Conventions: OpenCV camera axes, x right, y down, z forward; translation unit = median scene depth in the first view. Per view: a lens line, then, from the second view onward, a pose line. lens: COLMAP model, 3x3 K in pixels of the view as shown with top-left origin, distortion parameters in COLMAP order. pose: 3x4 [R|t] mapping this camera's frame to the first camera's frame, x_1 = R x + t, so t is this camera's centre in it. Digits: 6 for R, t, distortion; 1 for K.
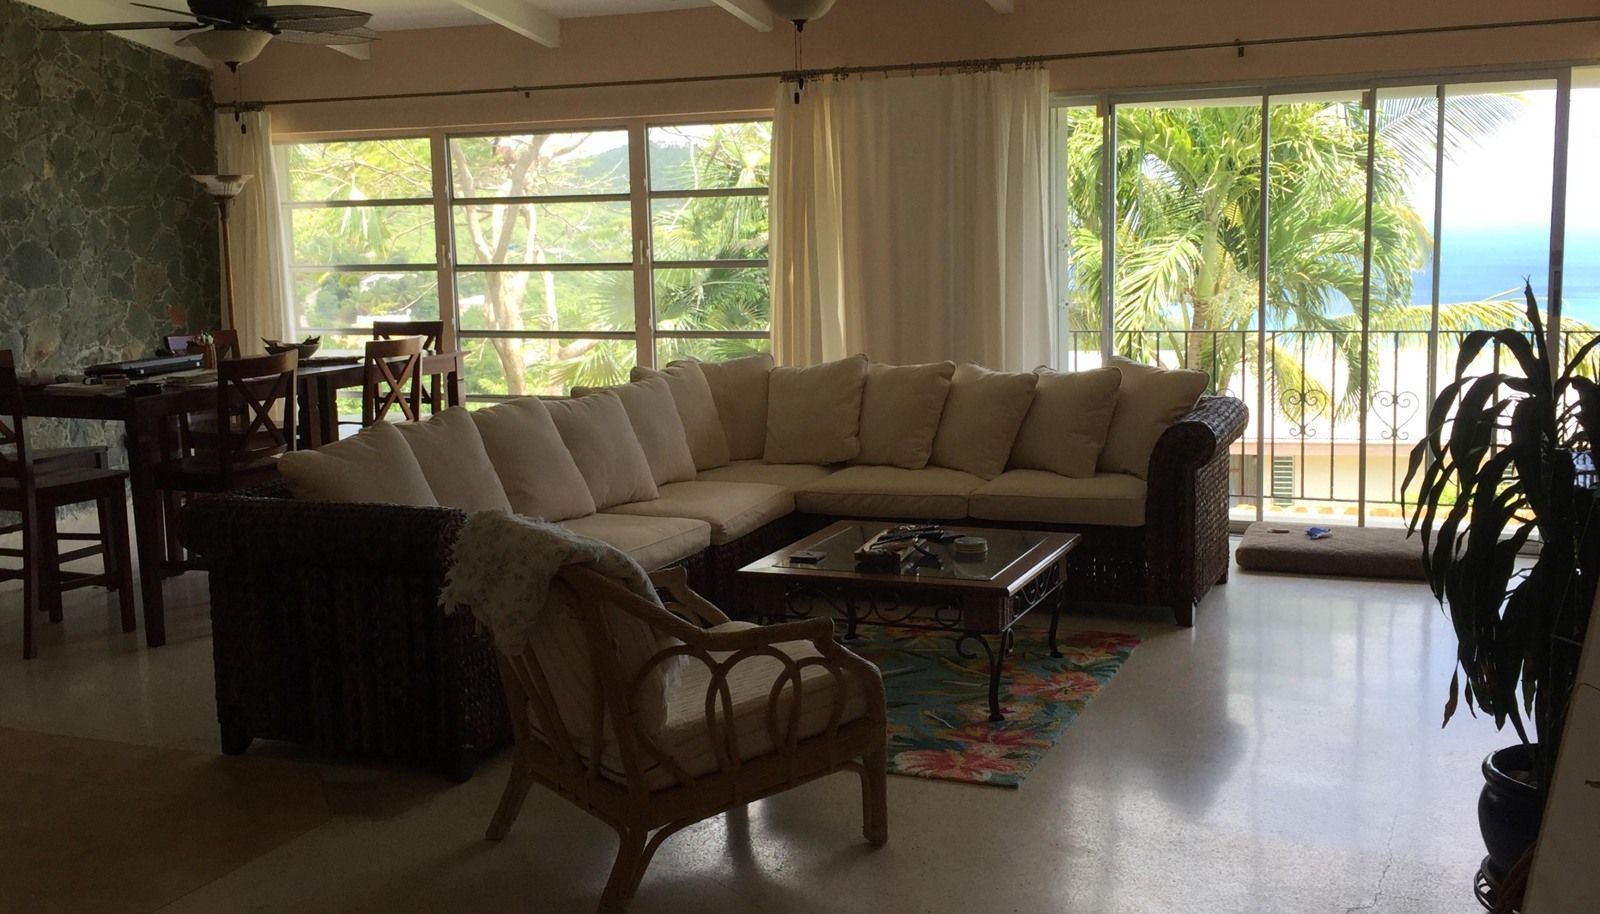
lens RADIAL K [[1693.8, 0, 800.0], [0, 1693.8, 457.0], [0, 0, 1]] dist [0.061837, -0.004669]
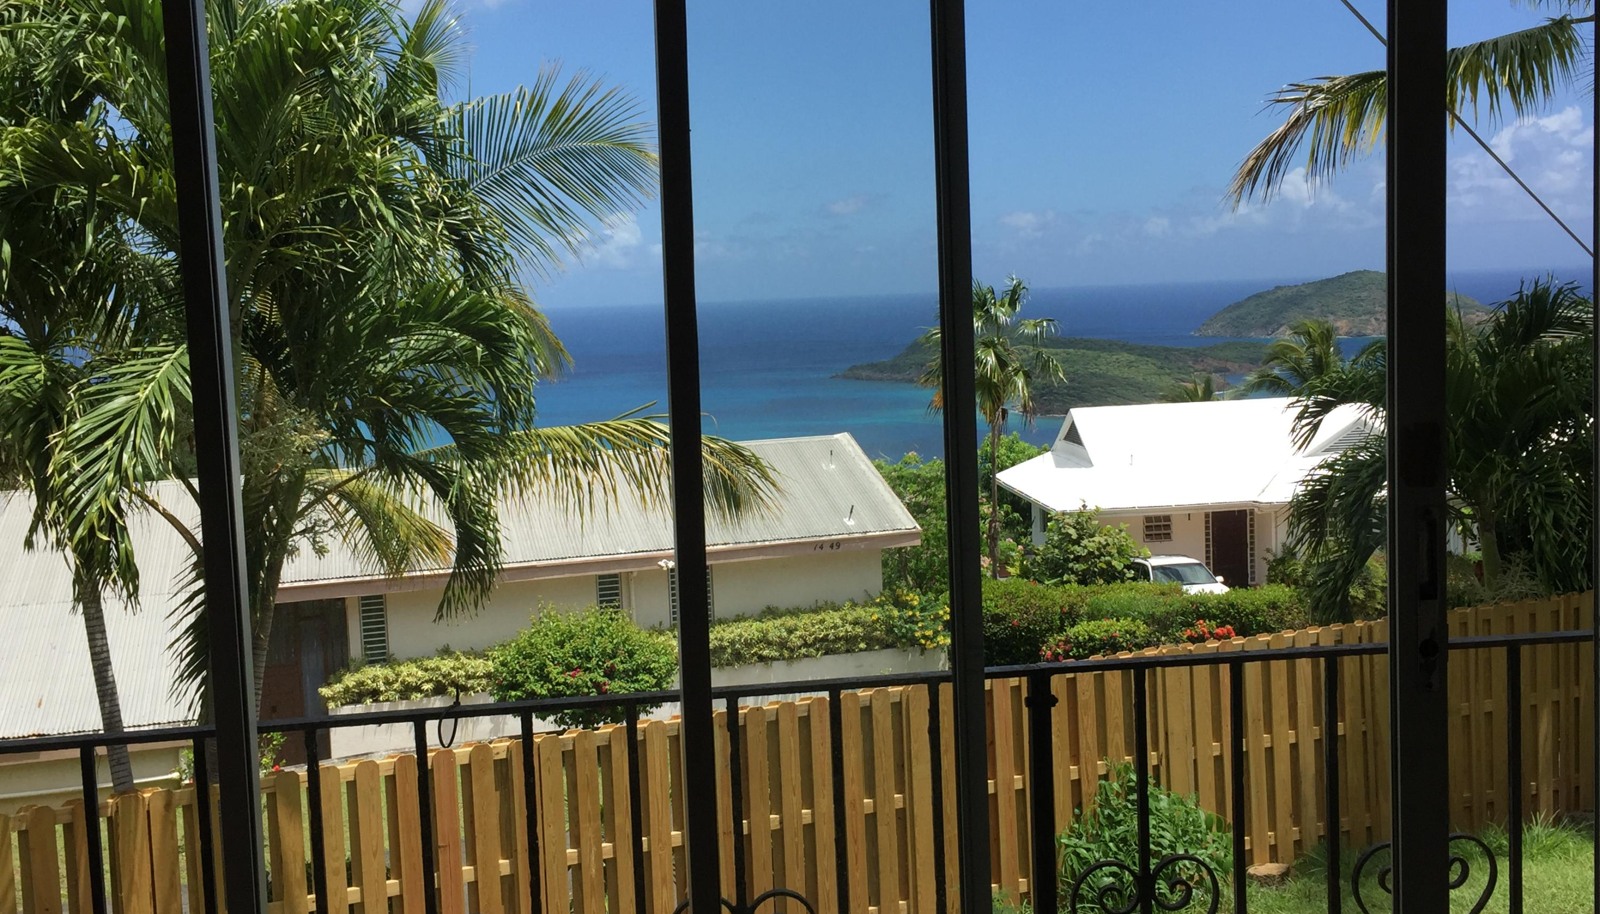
lens RADIAL K [[1693.8, 0, 800.0], [0, 1693.8, 457.0], [0, 0, 1]] dist [0.061837, -0.004669]
pose [[0.862615, -0.056087, 0.502743, 0.101681], [0.082551, 0.996120, -0.030514, -0.050367], [-0.499081, 0.067823, 0.863897, 0.346740]]
